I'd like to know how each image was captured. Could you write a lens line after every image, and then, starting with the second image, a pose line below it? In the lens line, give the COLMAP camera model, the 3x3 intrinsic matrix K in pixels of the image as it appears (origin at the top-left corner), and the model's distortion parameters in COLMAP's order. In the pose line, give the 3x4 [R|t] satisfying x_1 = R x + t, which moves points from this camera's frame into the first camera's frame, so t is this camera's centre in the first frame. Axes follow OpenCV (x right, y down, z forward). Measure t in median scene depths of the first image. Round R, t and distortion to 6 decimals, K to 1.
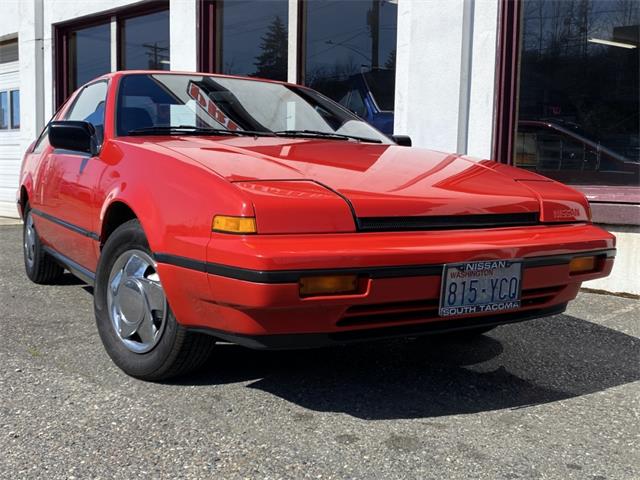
lens RADIAL K [[709.9, 0, 327.8], [0, 709.9, 239.6], [0, 0, 1]] dist [0.017058, -0.002634]
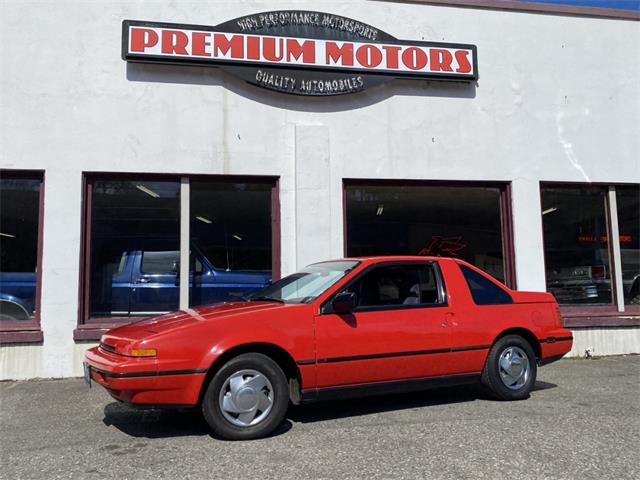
lens RADIAL K [[565.0, 0, 318.1], [0, 565.0, 238.2], [0, 0, 1]] dist [0.017235, -0.012362]
pose [[0.622366, 0.051799, 0.781010, -1.145566], [0.099240, 0.984534, -0.144378, -0.079411], [-0.776410, 0.167363, 0.607600, 0.133808]]
